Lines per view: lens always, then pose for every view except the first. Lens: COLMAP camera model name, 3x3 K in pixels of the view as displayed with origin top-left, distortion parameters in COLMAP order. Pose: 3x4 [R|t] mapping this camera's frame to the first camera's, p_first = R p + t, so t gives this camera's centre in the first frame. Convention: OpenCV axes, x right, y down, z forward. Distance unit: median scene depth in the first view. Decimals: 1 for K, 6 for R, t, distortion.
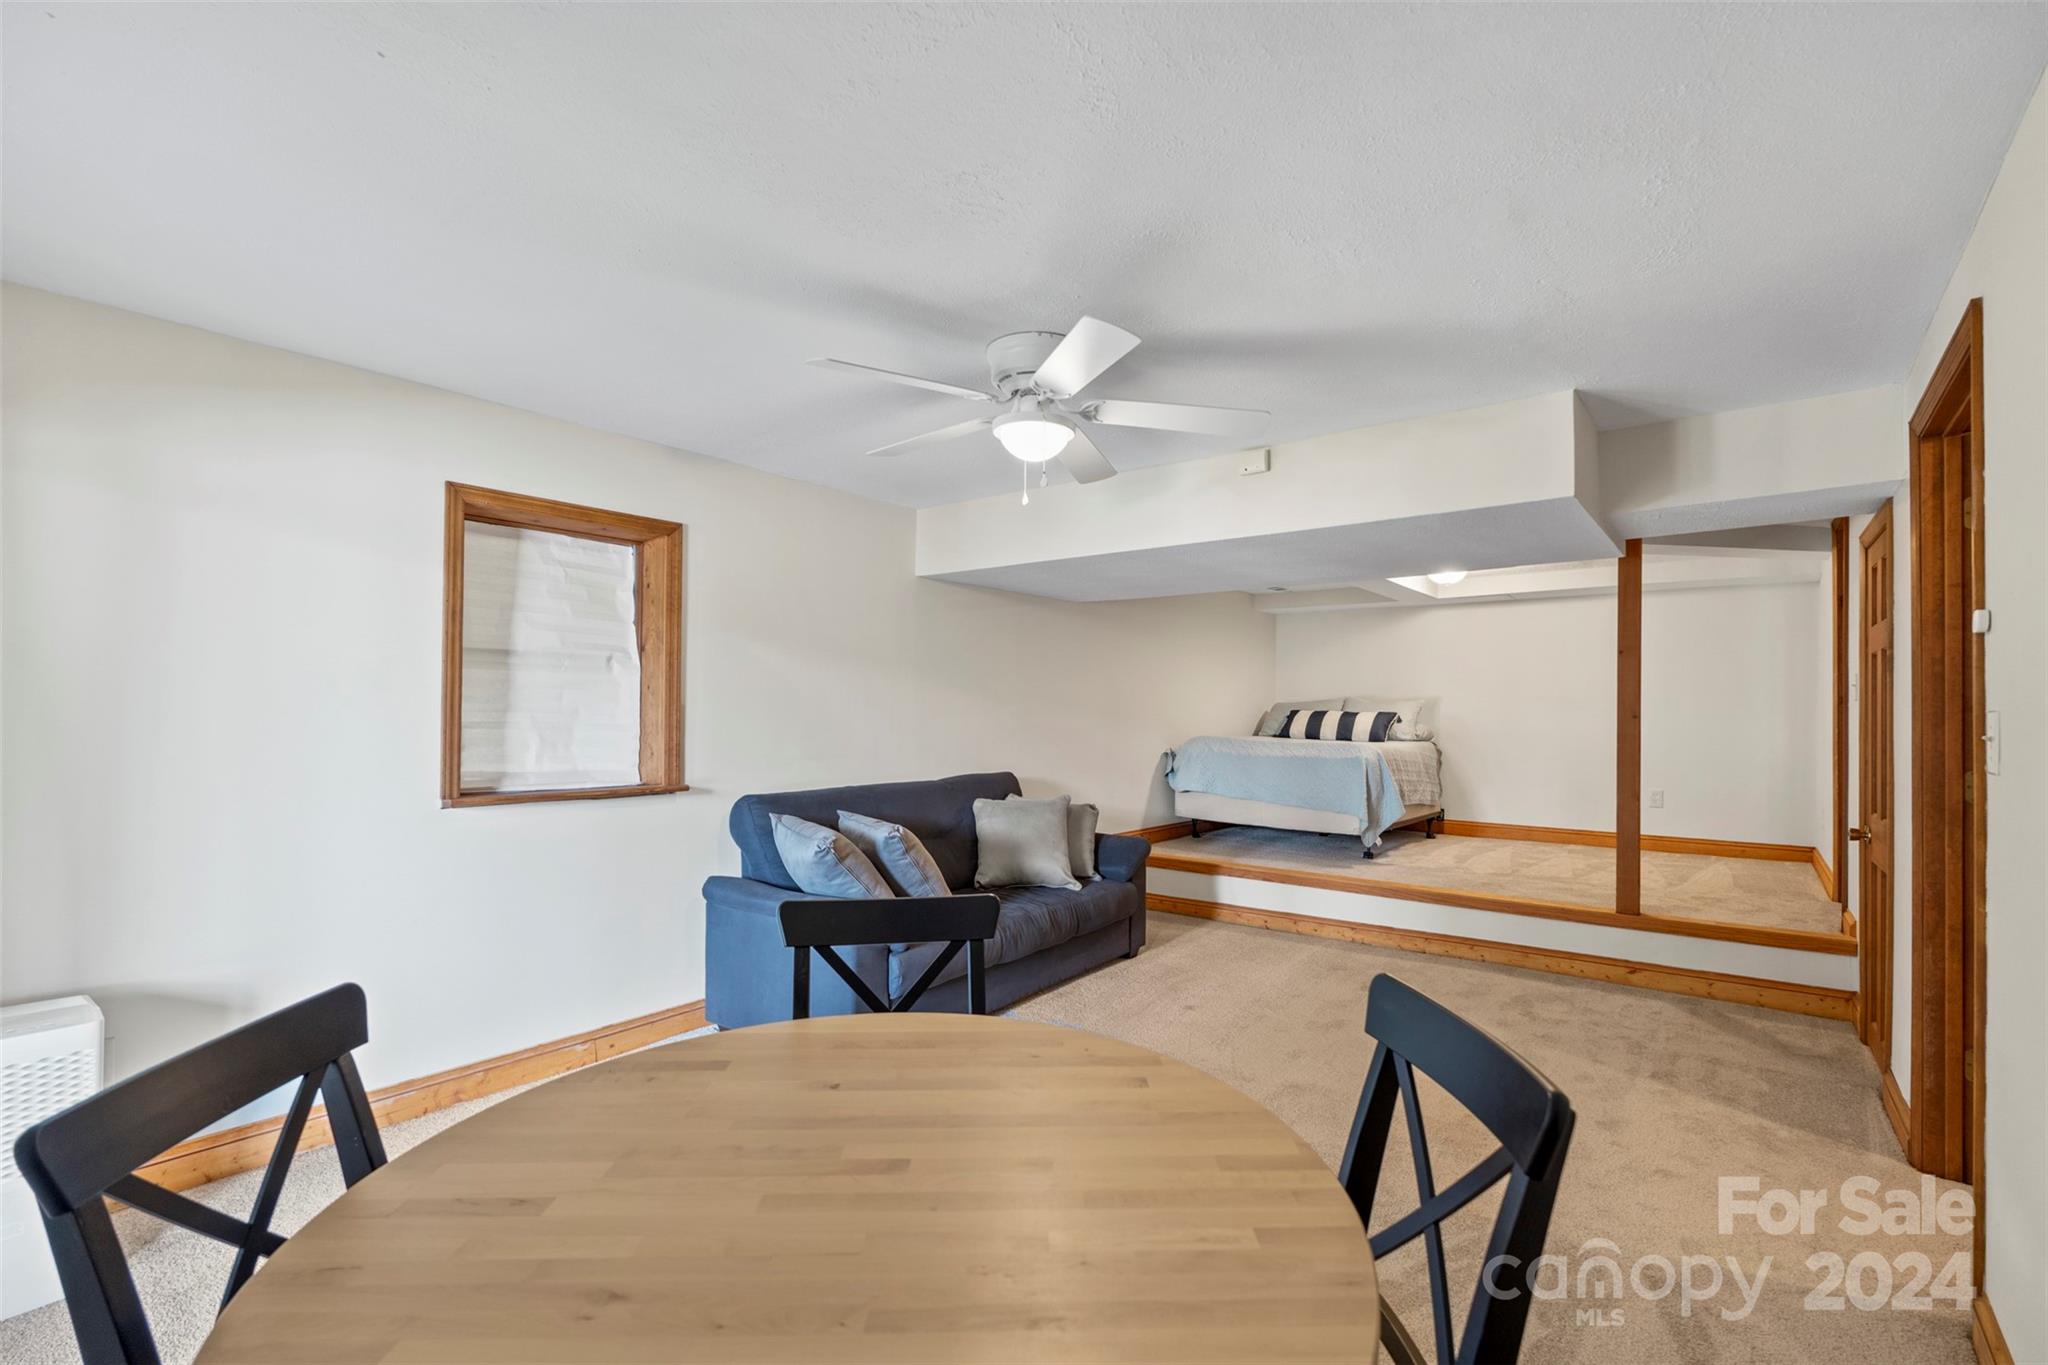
lens RADIAL K [[901.1, 0, 1017.8], [0, 901.1, 692.9], [0, 0, 1]] dist [0.001238, 0.000211]
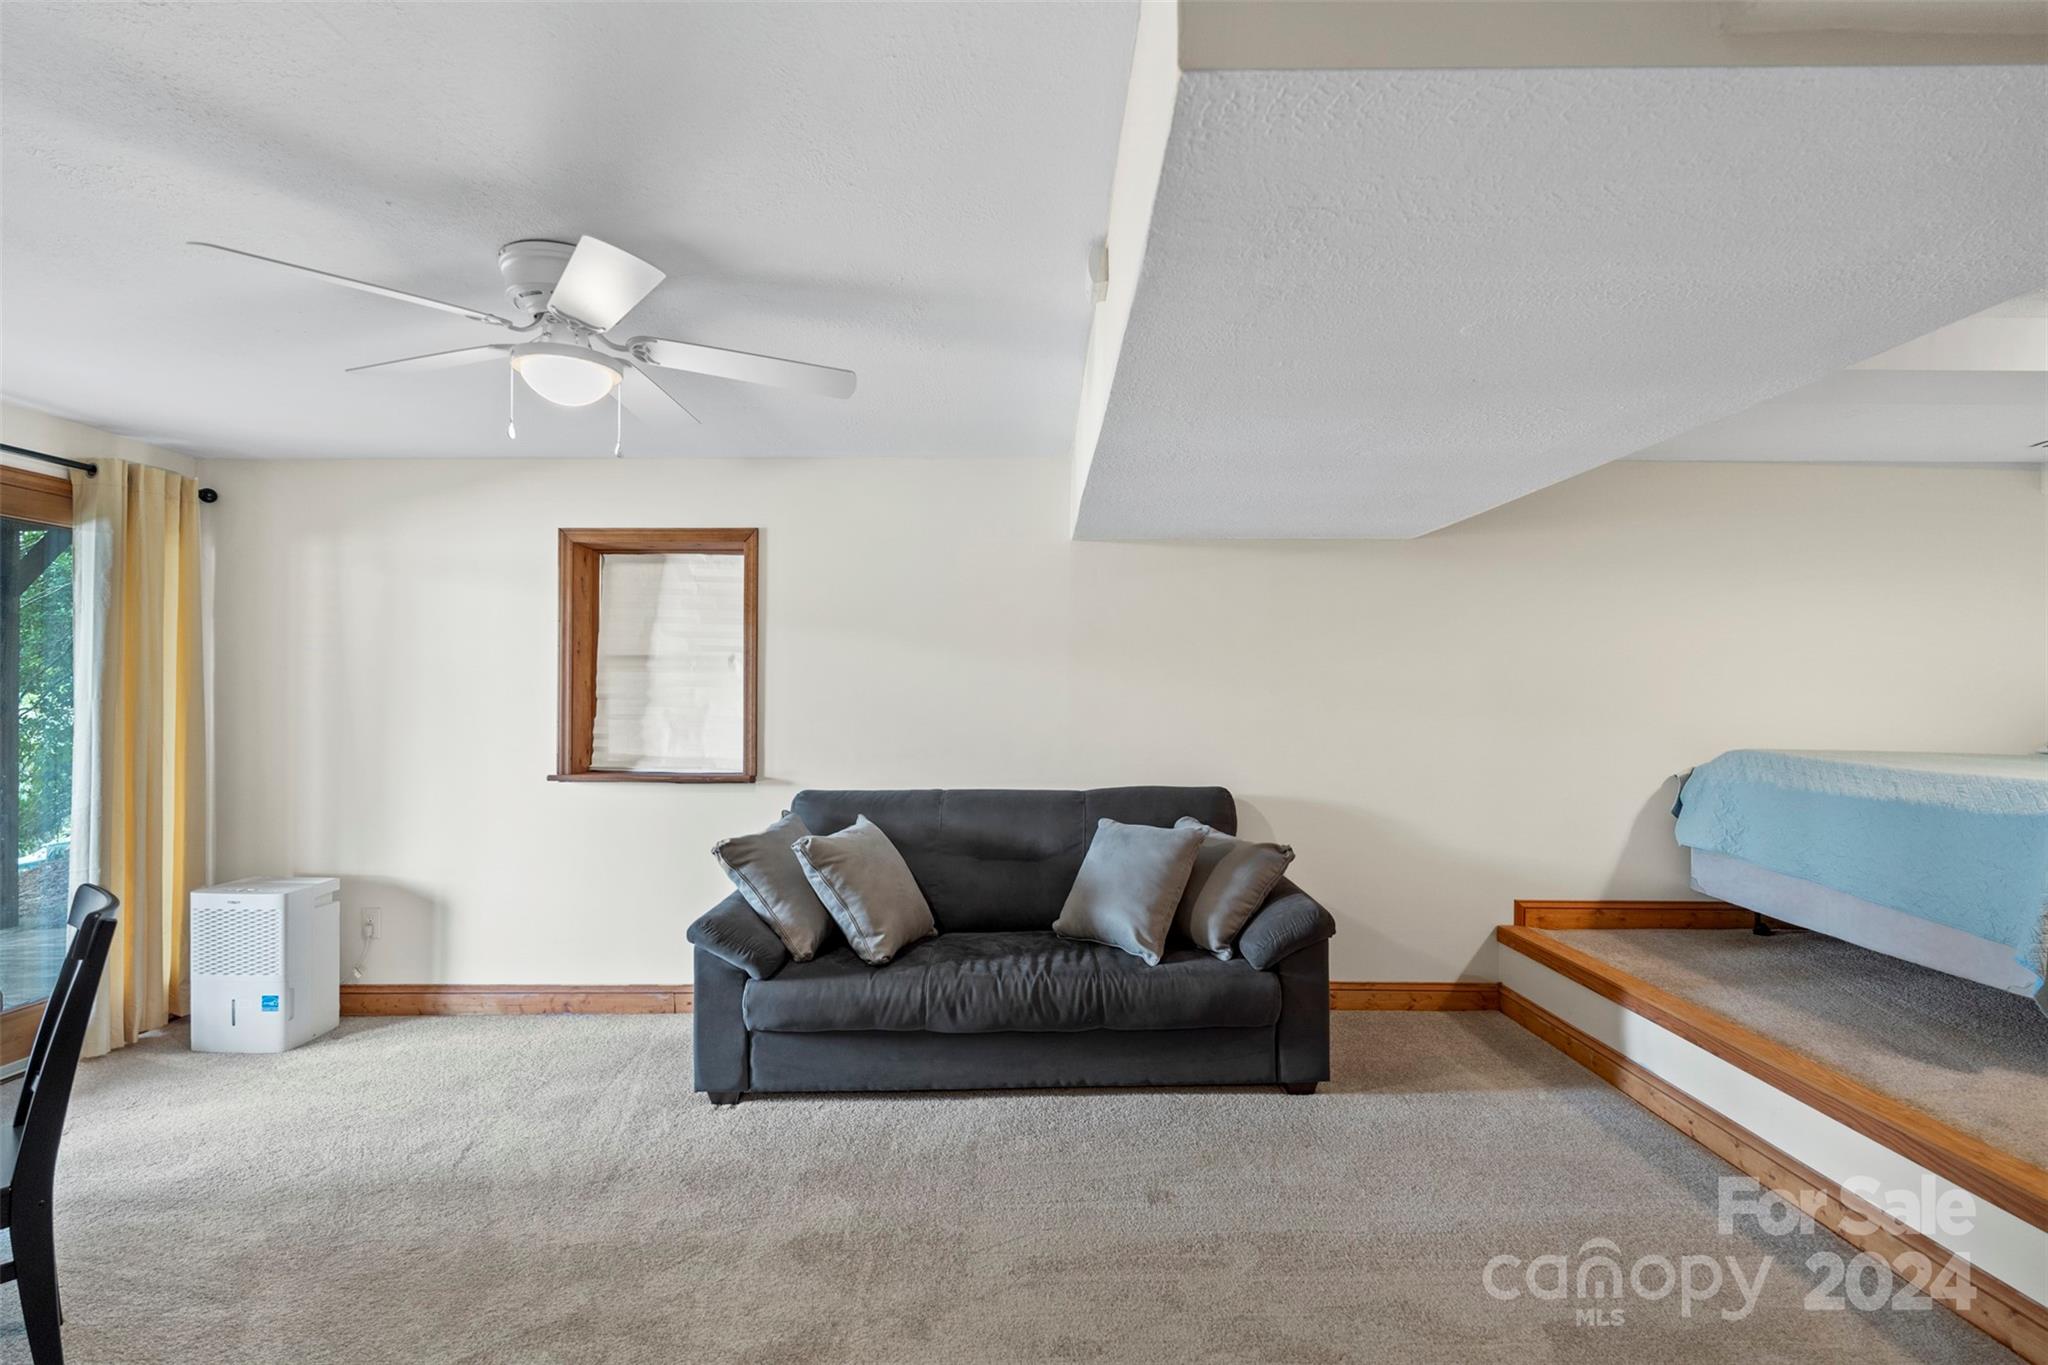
lens RADIAL K [[901.5, 0, 1024.0], [0, 901.5, 682.5], [0, 0, 1]] dist [0.001712, 0.000192]
pose [[0.624931, -0.015140, -0.780533, 0.568339], [0.019814, 0.999797, -0.003529, 0.002709], [0.780429, -0.013260, 0.625104, 0.511084]]
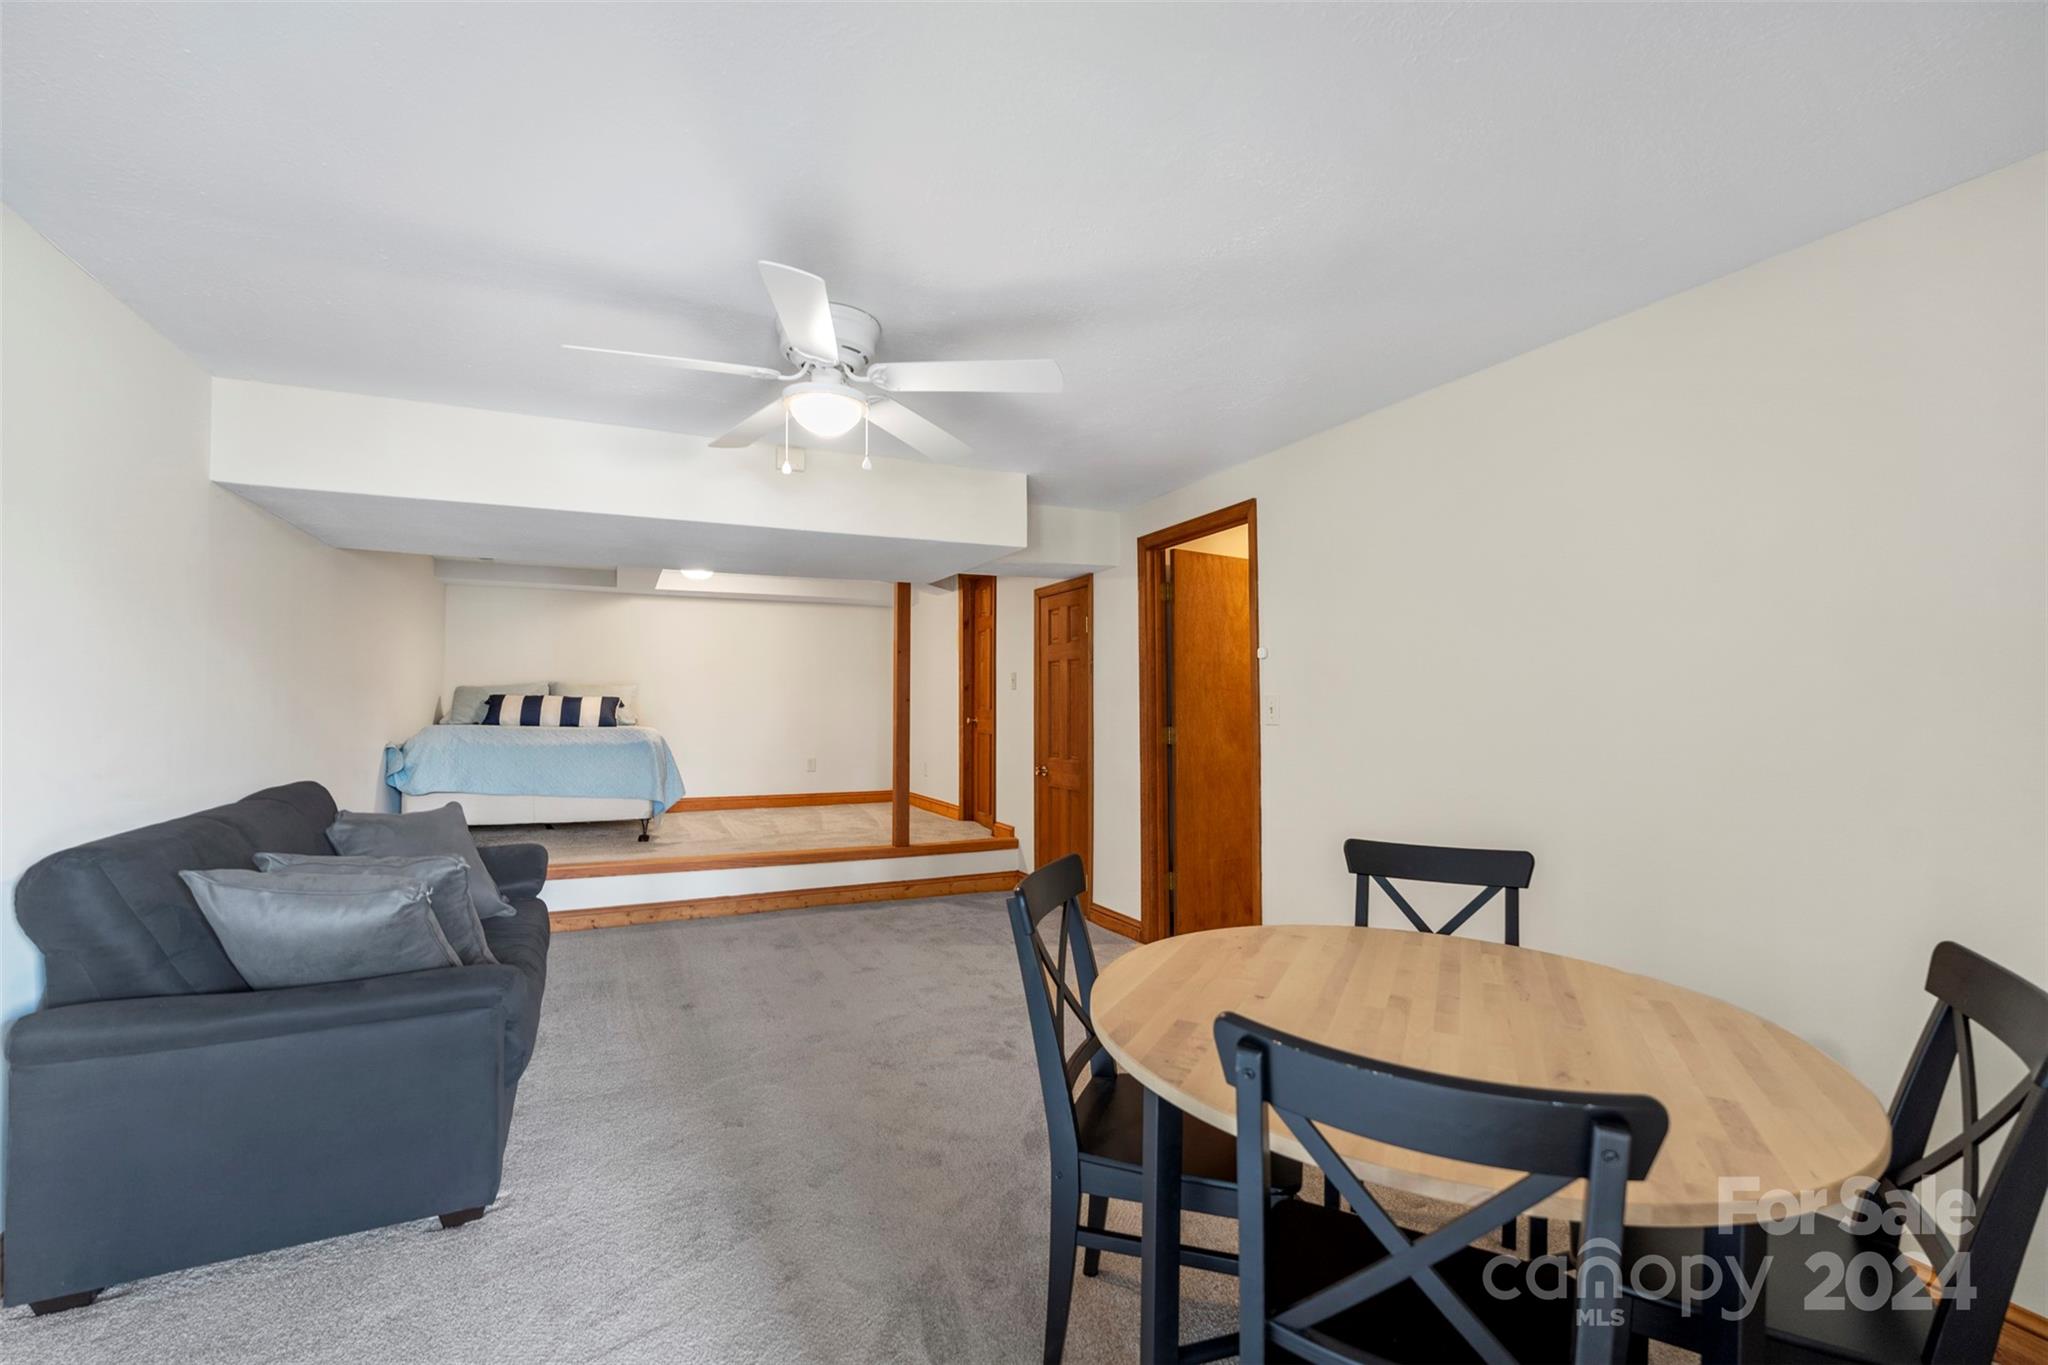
lens RADIAL K [[901.5, 0, 1024.0], [0, 901.5, 682.5], [0, 0, 1]] dist [0.001712, 0.000192]
pose [[0.455498, 0.016004, 0.890093, -0.459851], [-0.019792, 0.999773, -0.007848, 0.006283], [-0.890017, -0.014042, 0.455711, 0.230625]]
